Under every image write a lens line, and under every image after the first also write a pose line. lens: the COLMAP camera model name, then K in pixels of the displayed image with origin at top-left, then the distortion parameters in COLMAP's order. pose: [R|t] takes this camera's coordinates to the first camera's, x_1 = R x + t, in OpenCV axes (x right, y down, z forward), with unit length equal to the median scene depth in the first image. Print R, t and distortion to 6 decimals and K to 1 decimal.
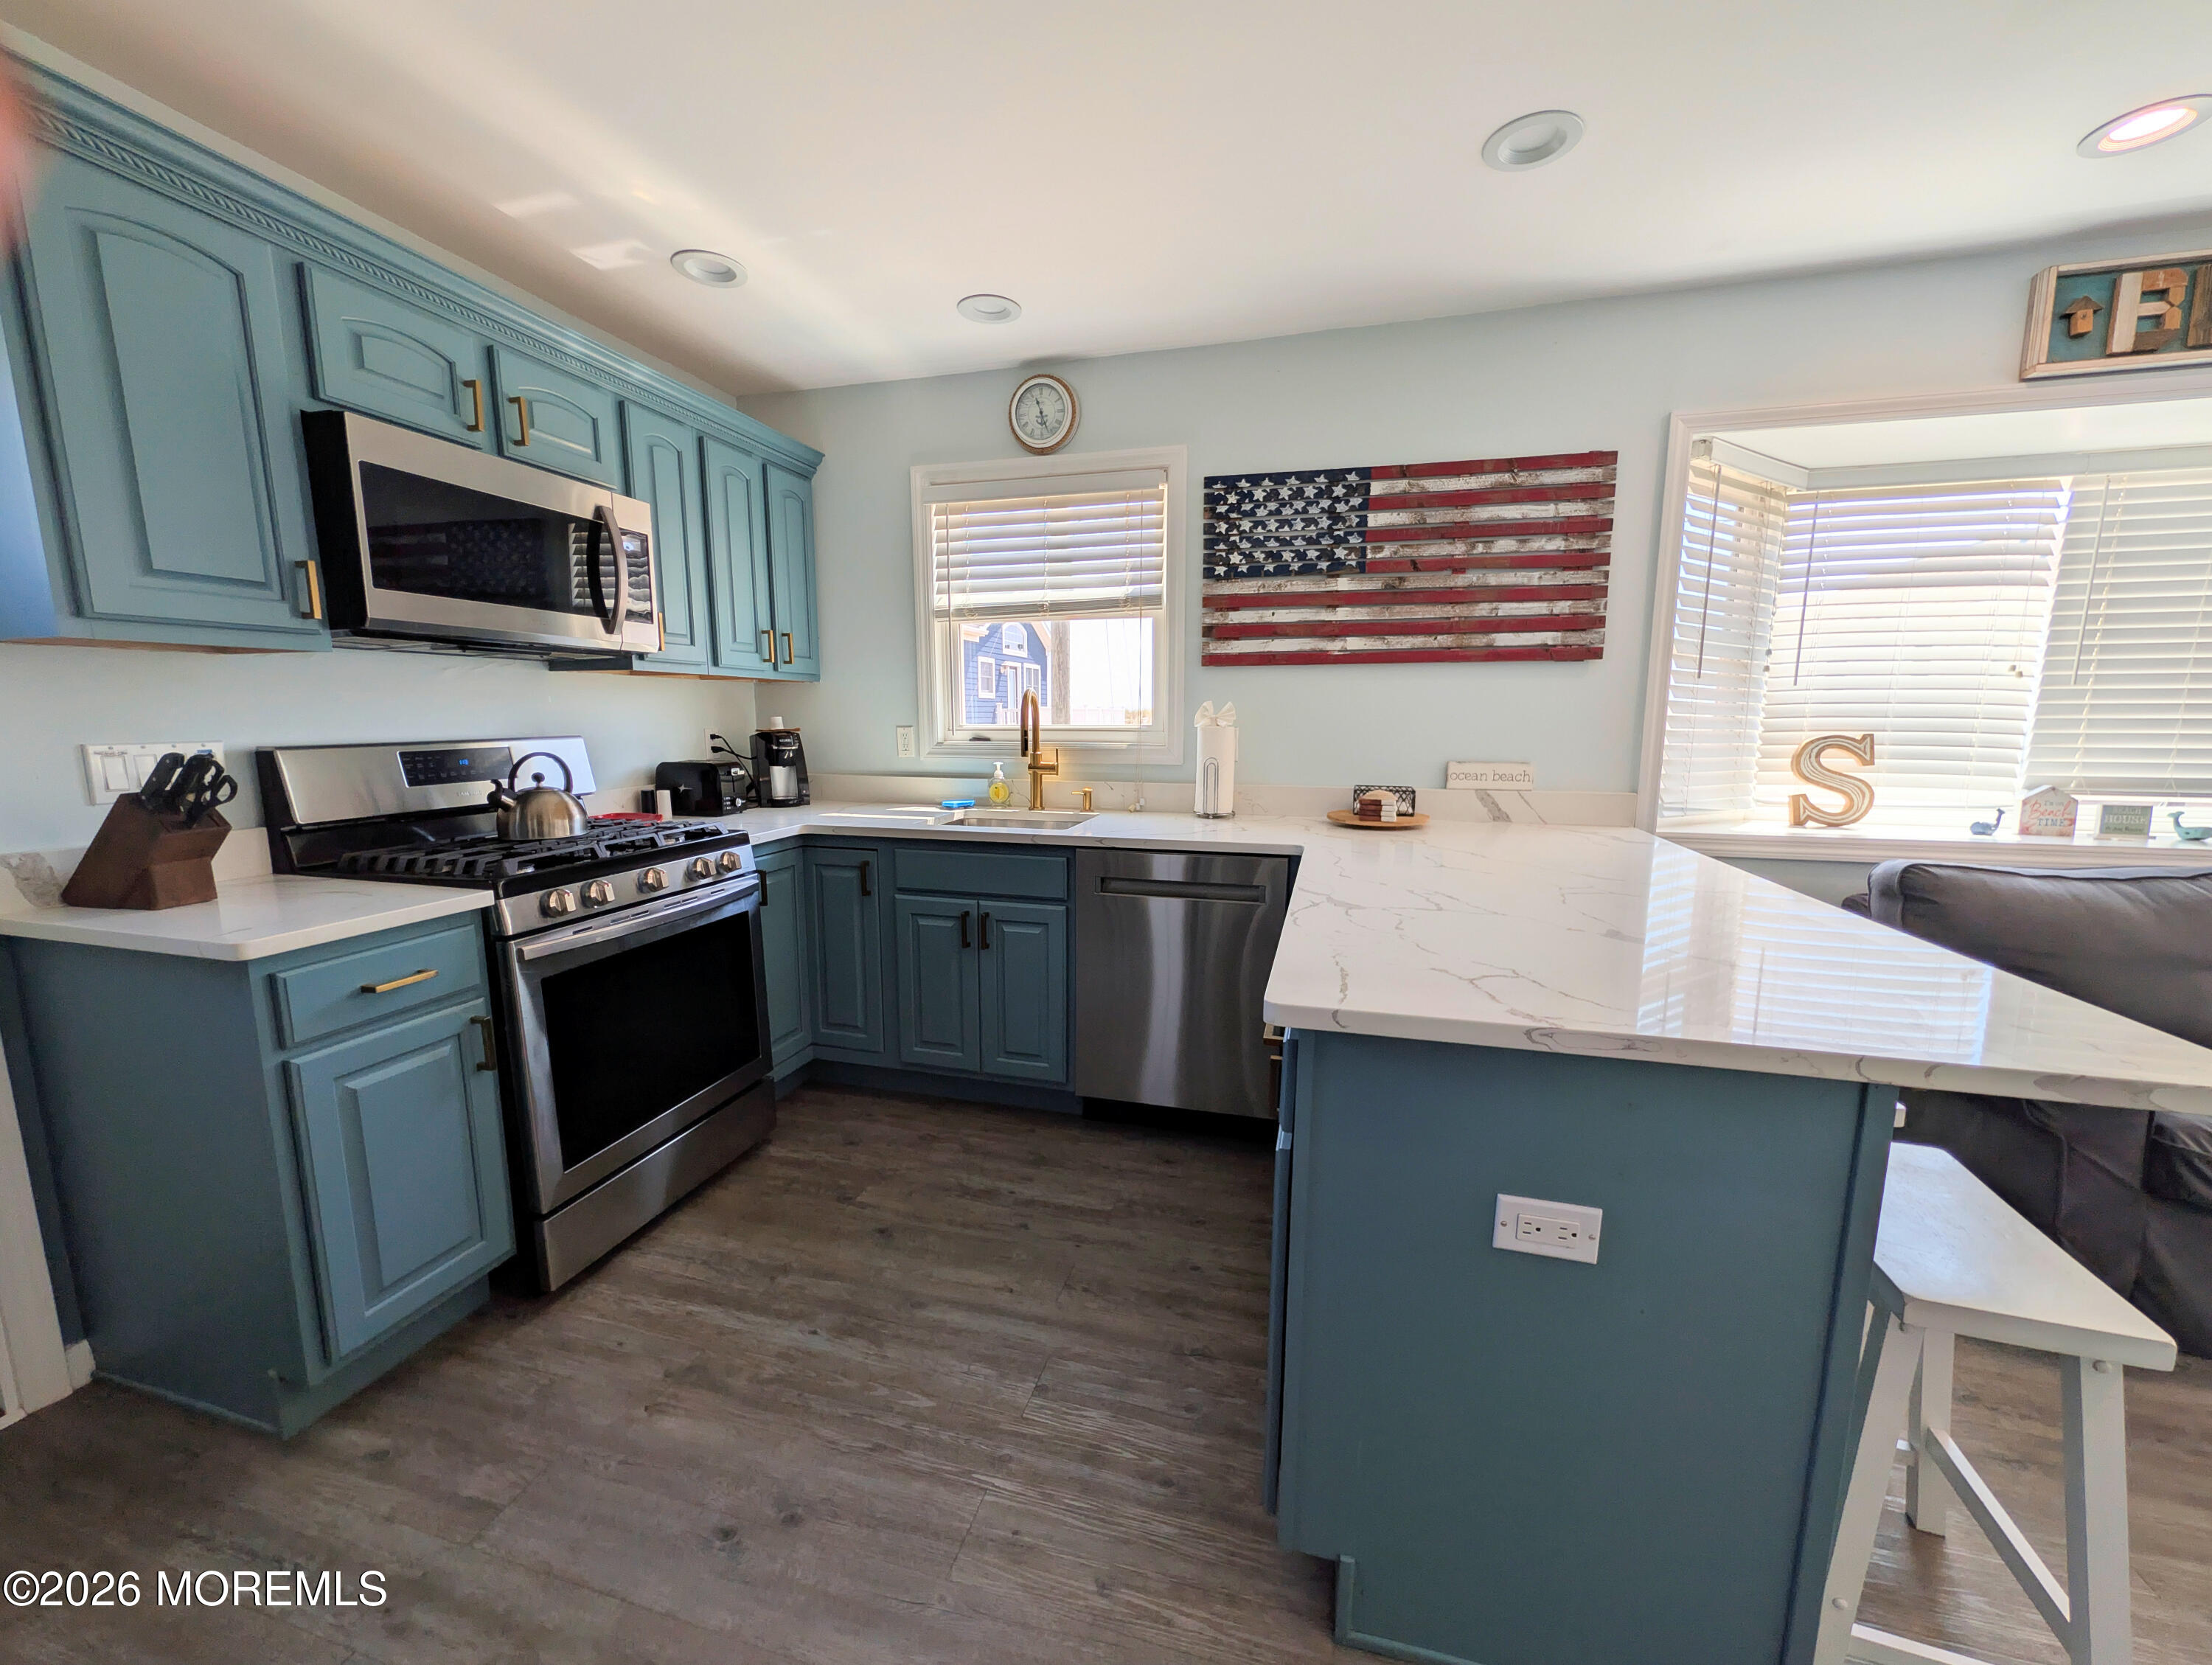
lens RADIAL K [[851.4, 0, 1104.4], [0, 851.4, 840.5], [0, 0, 1]] dist [-0.001001, 0.000264]
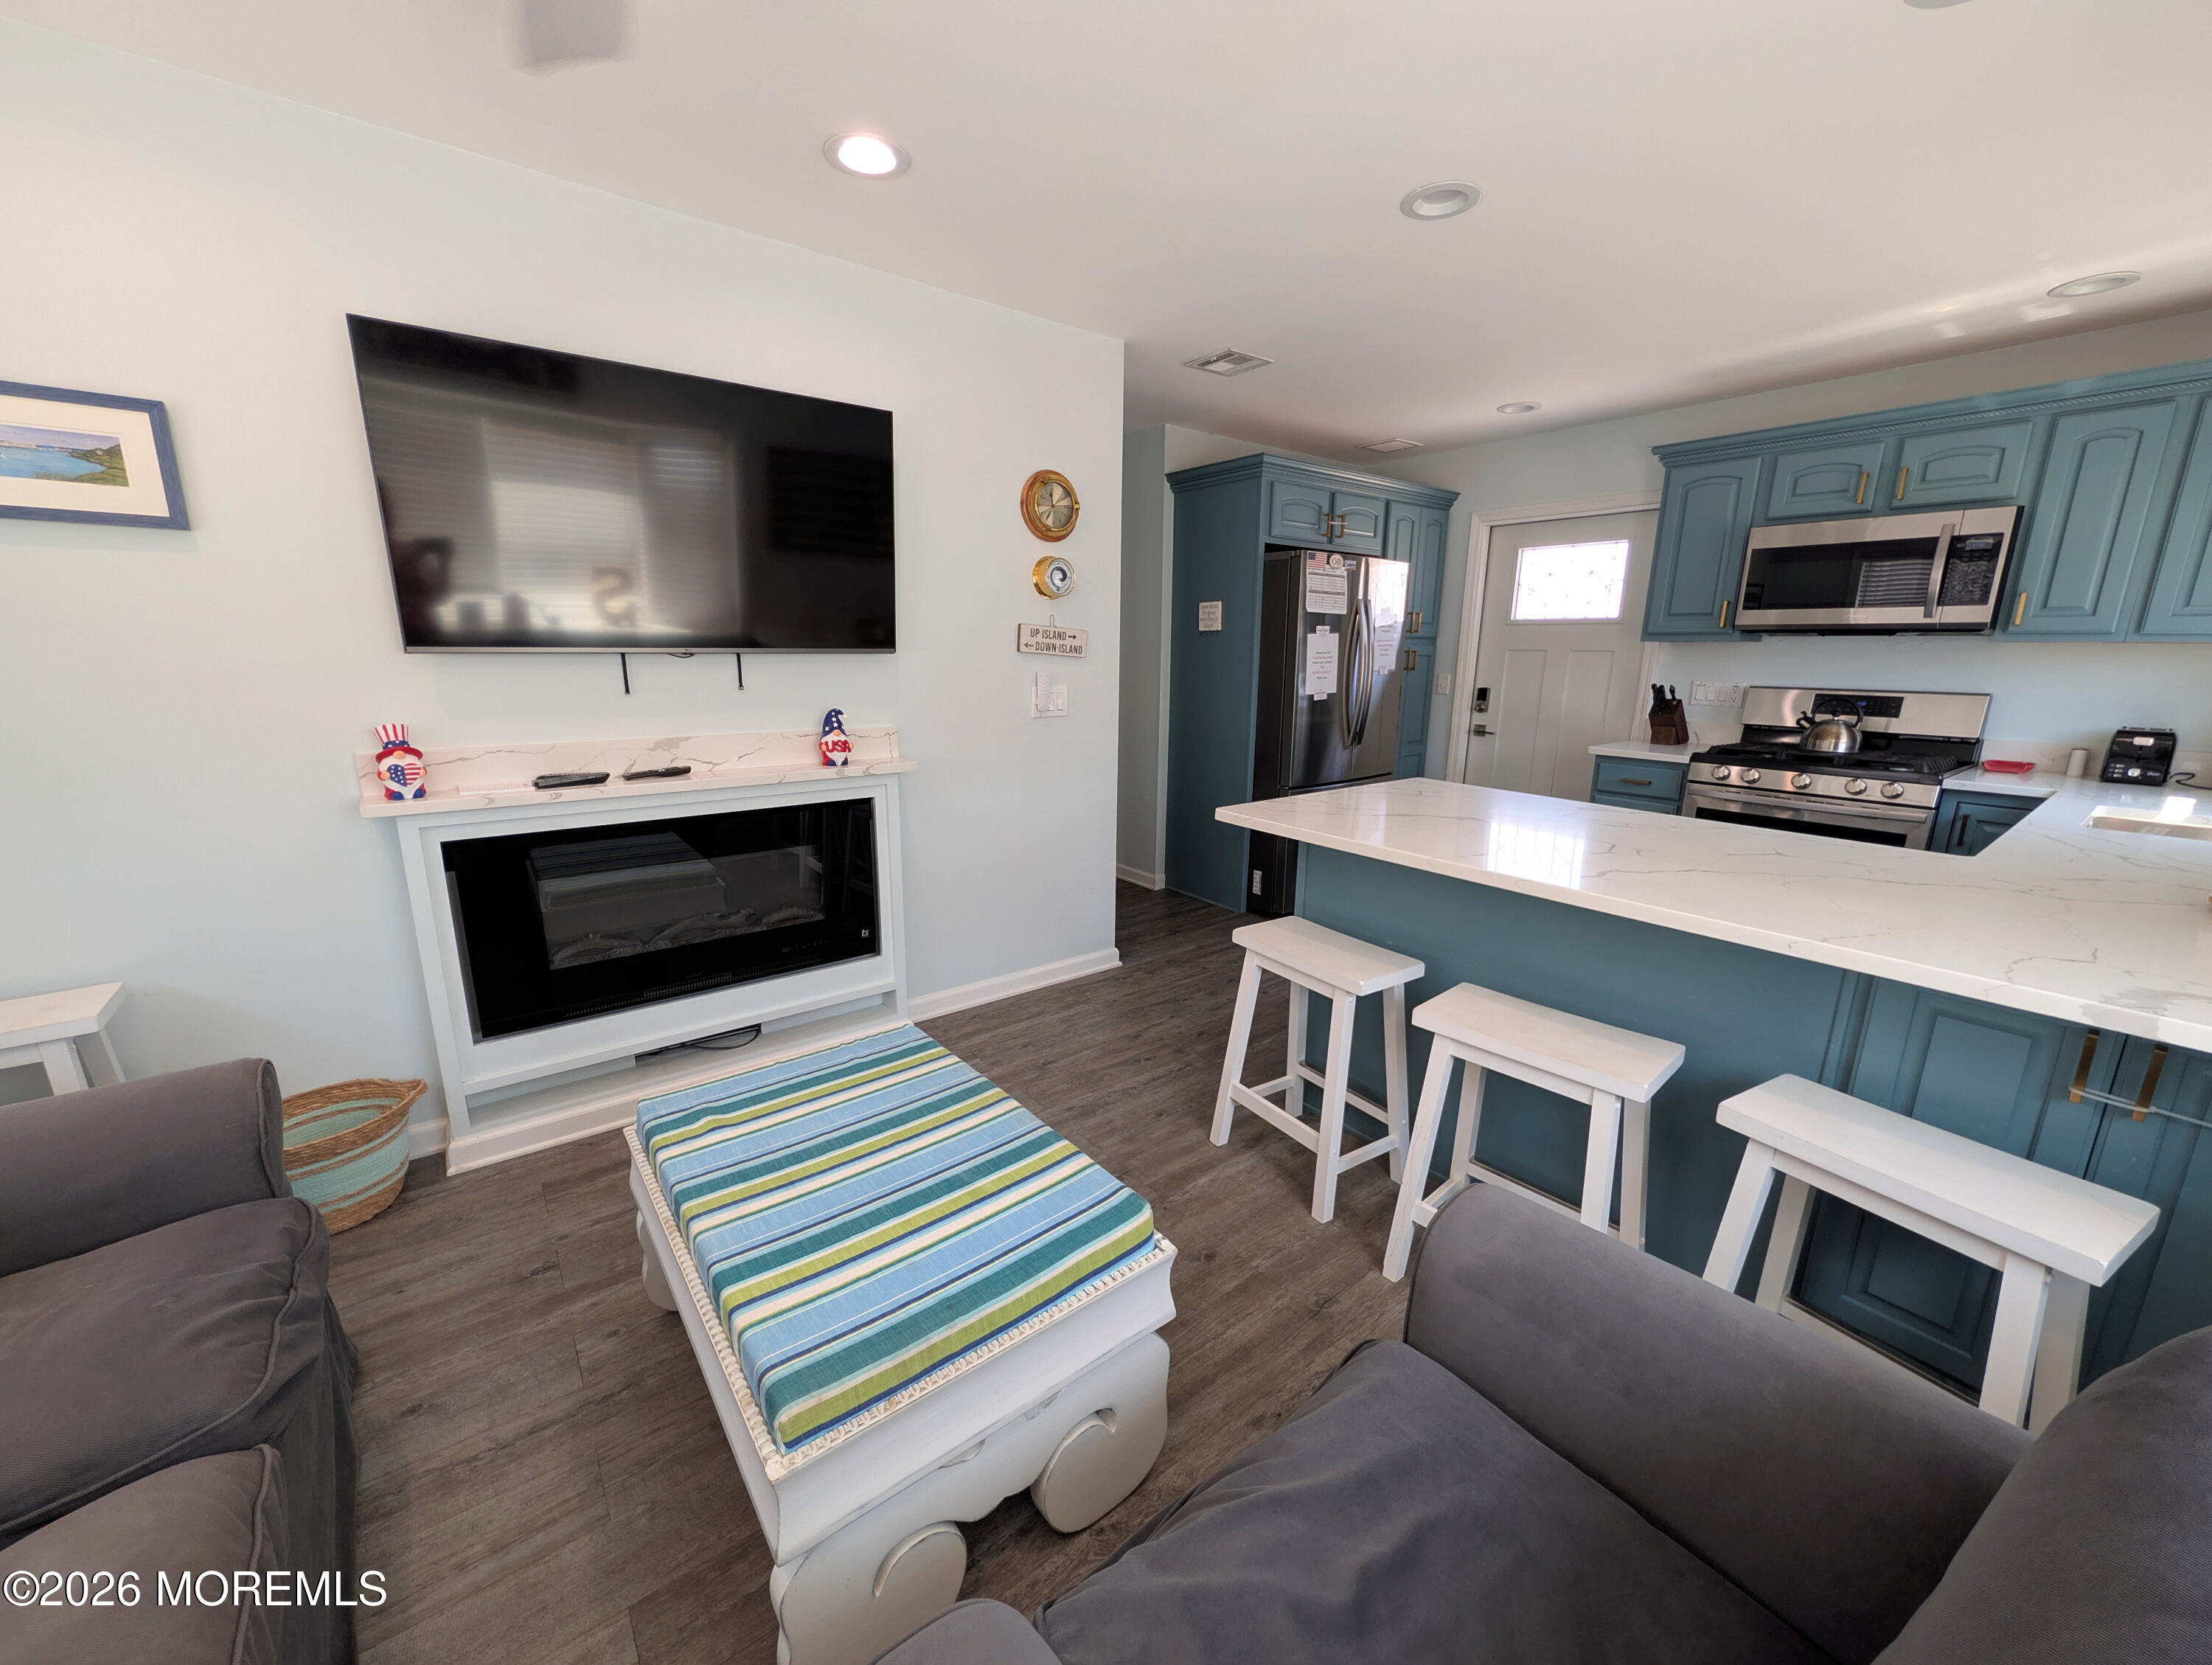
lens RADIAL K [[848.0, 0, 1103.0], [0, 848.0, 840.6], [0, 0, 1]] dist [0.000822, 0.000094]
pose [[-0.599768, 0.171987, -0.781472, 1.135302], [-0.130517, 0.942522, 0.307601, -0.125653], [0.789458, 0.286485, -0.542847, 0.663393]]
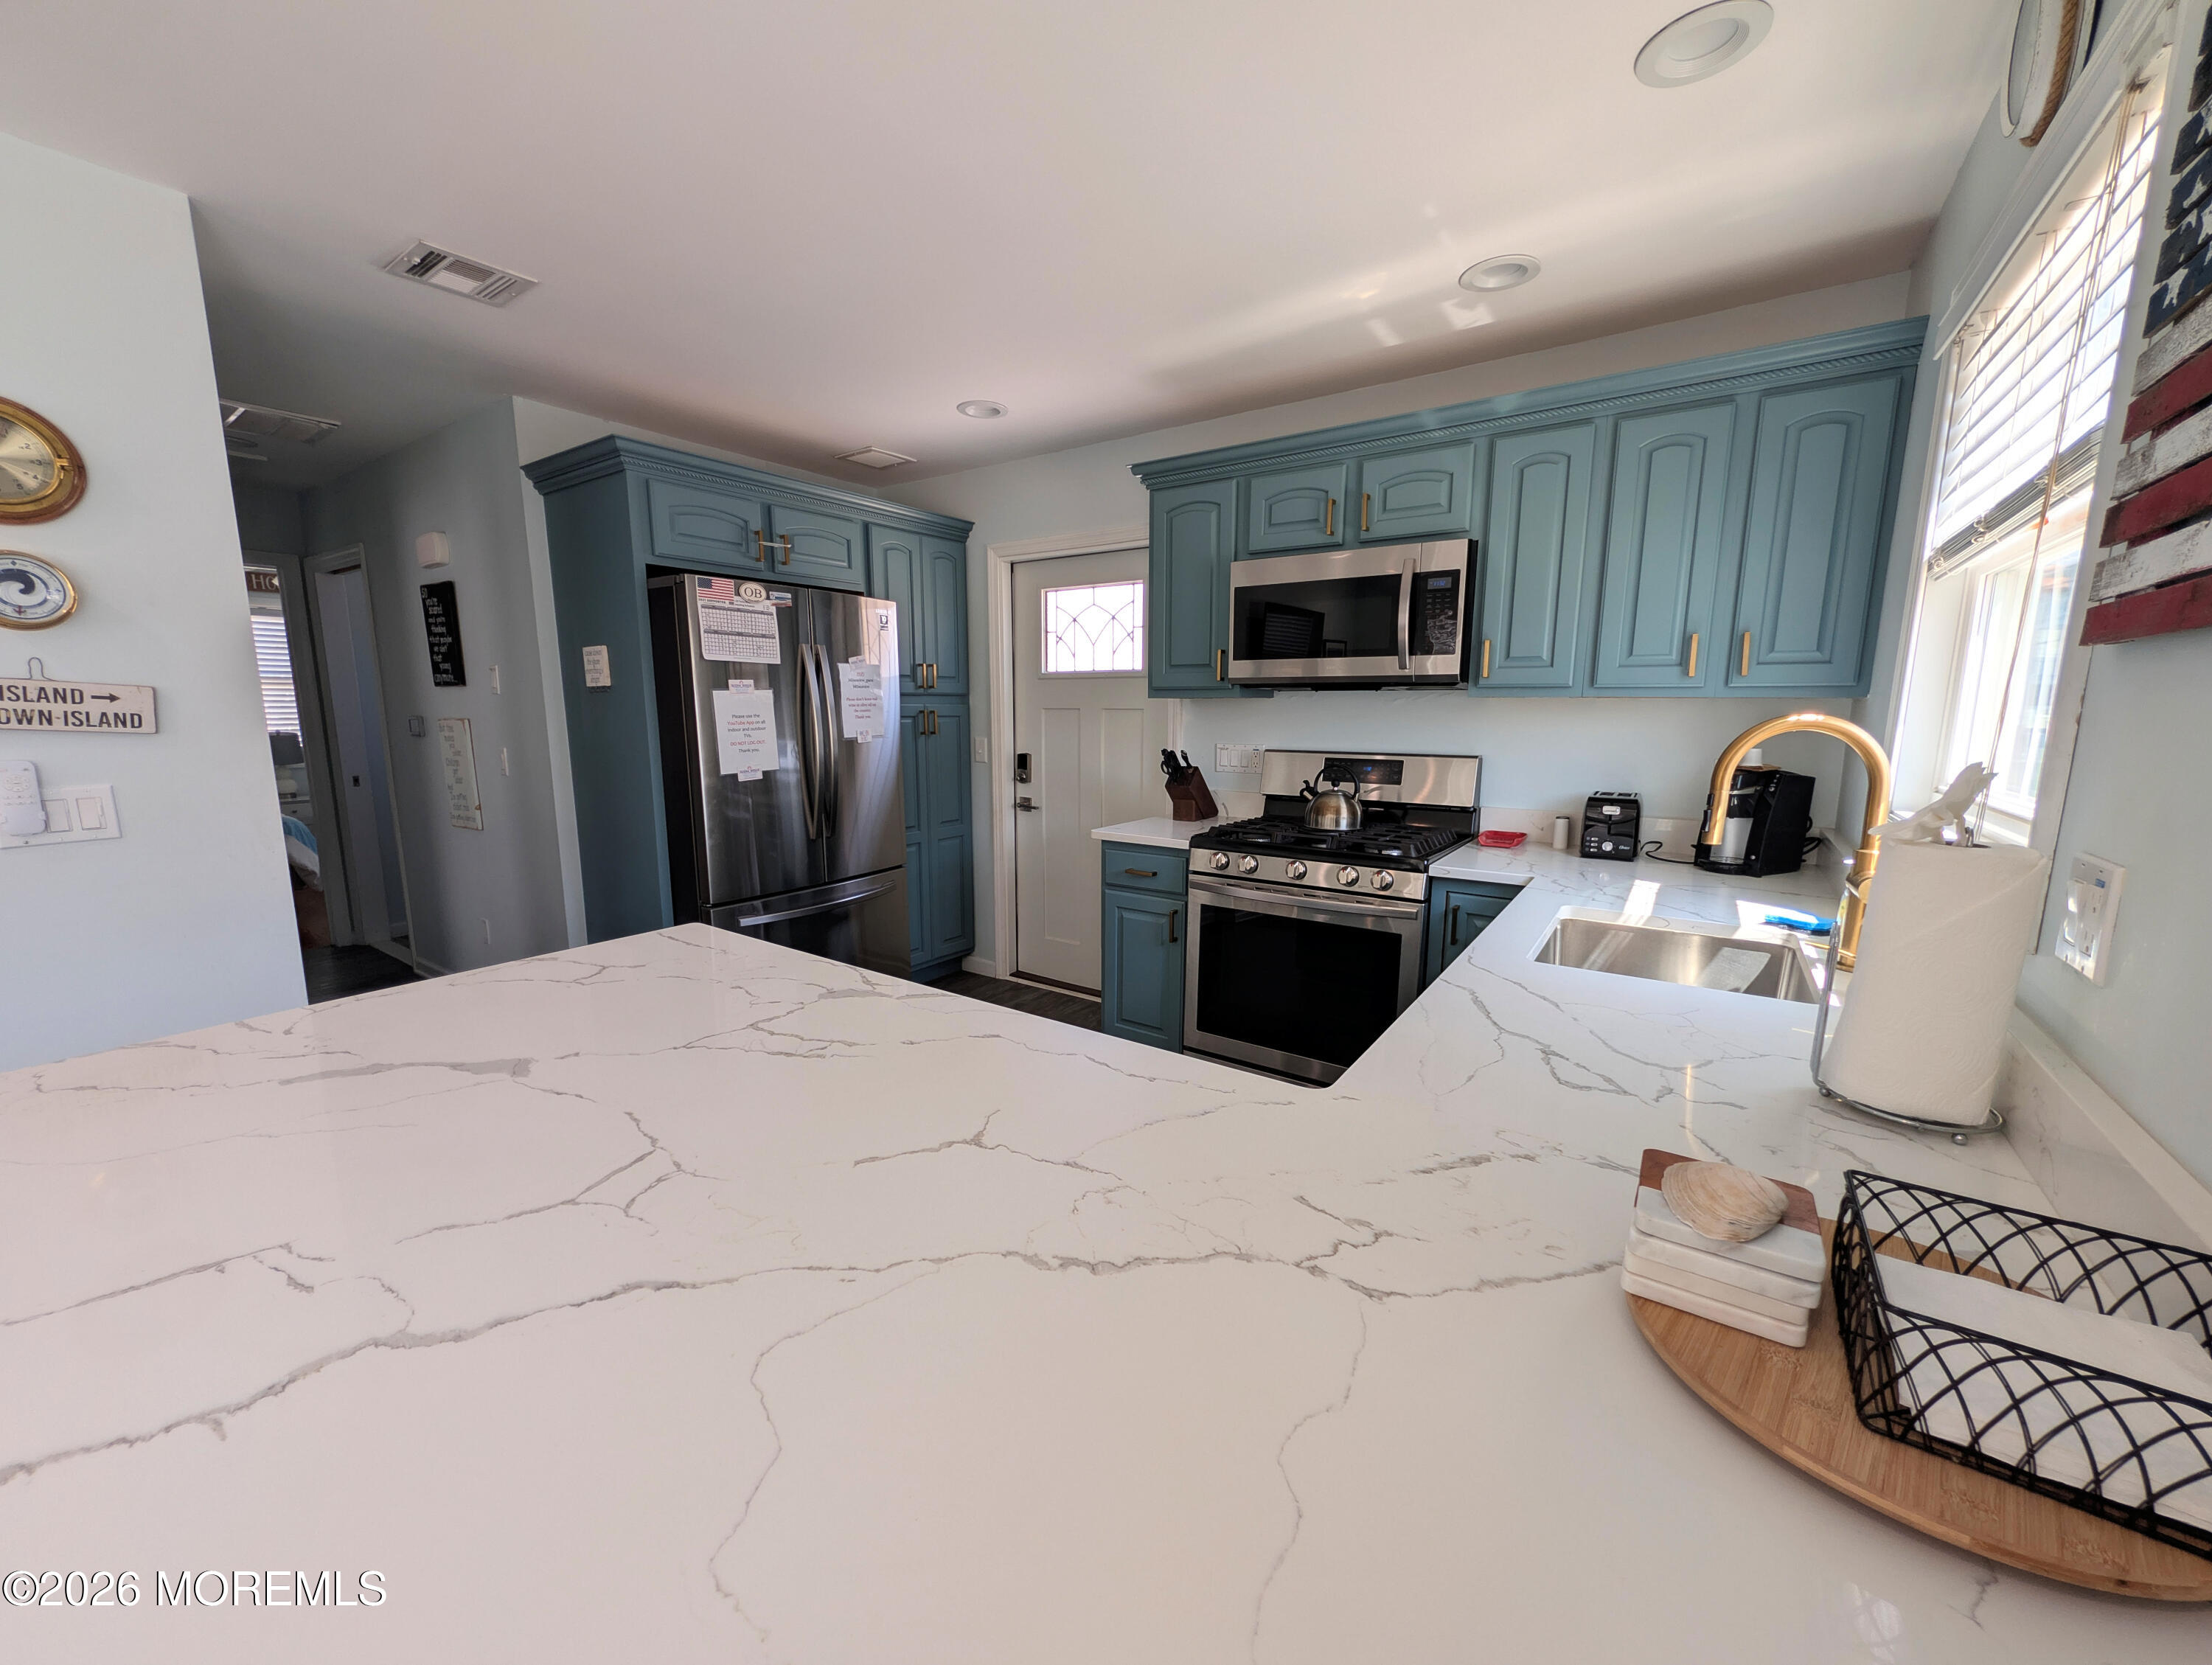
lens RADIAL K [[851.4, 0, 1104.4], [0, 851.4, 840.5], [0, 0, 1]] dist [-0.001001, 0.000264]
pose [[-0.329957, 0.147408, -0.932416, 0.555881], [-0.143446, 0.968433, 0.203864, -0.161978], [0.933034, 0.201017, -0.298396, 0.845362]]
